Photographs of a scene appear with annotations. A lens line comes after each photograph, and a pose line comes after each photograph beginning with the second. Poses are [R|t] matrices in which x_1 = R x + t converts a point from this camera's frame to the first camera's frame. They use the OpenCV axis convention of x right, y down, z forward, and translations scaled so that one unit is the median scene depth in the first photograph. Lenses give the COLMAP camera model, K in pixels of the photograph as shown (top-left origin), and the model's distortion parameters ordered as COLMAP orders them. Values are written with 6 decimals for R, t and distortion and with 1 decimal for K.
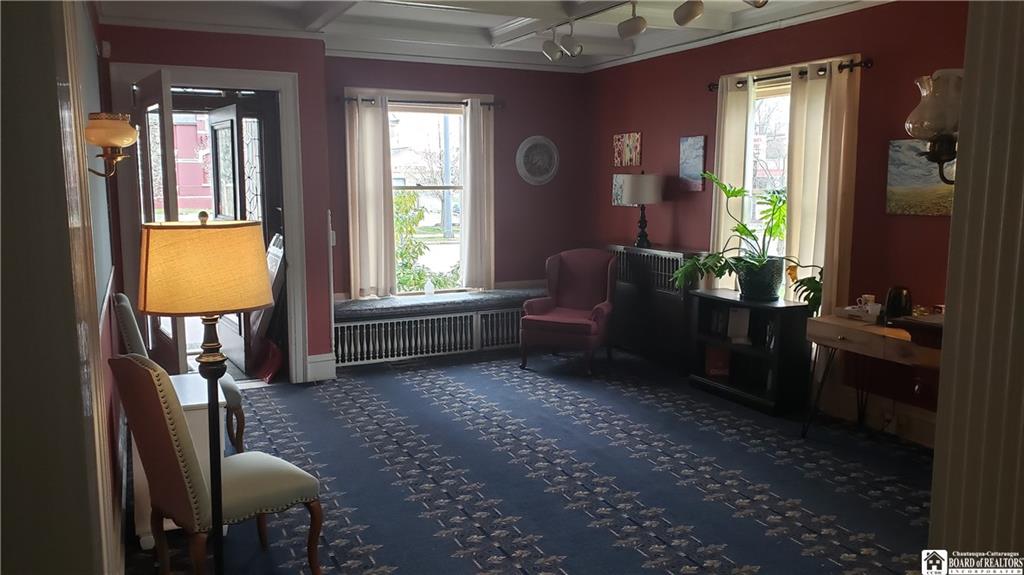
lens RADIAL K [[770.4, 0, 512.0], [0, 770.4, 287.5], [0, 0, 1]] dist [-0.003557, -0.001659]
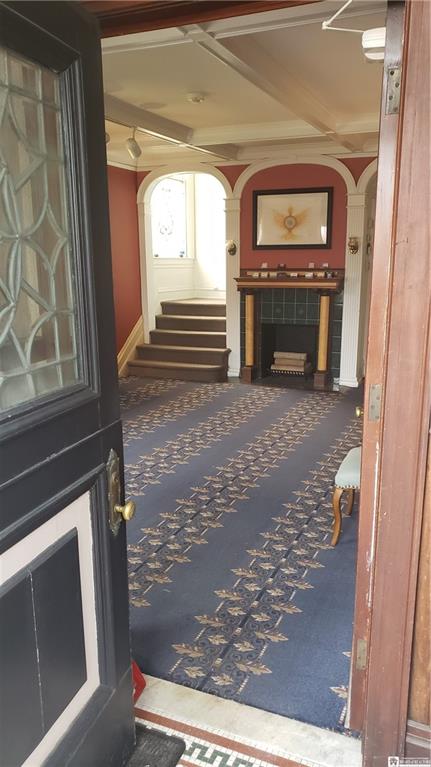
lens RADIAL K [[577.0, 0, 215.5], [0, 577.0, 383.5], [0, 0, 1]] dist [-0.003557, -0.001659]
pose [[-0.644537, -0.187316, 0.741273, -0.768690], [0.074480, 0.949531, 0.304702, -0.229937], [-0.760937, 0.251602, -0.598057, 1.483993]]
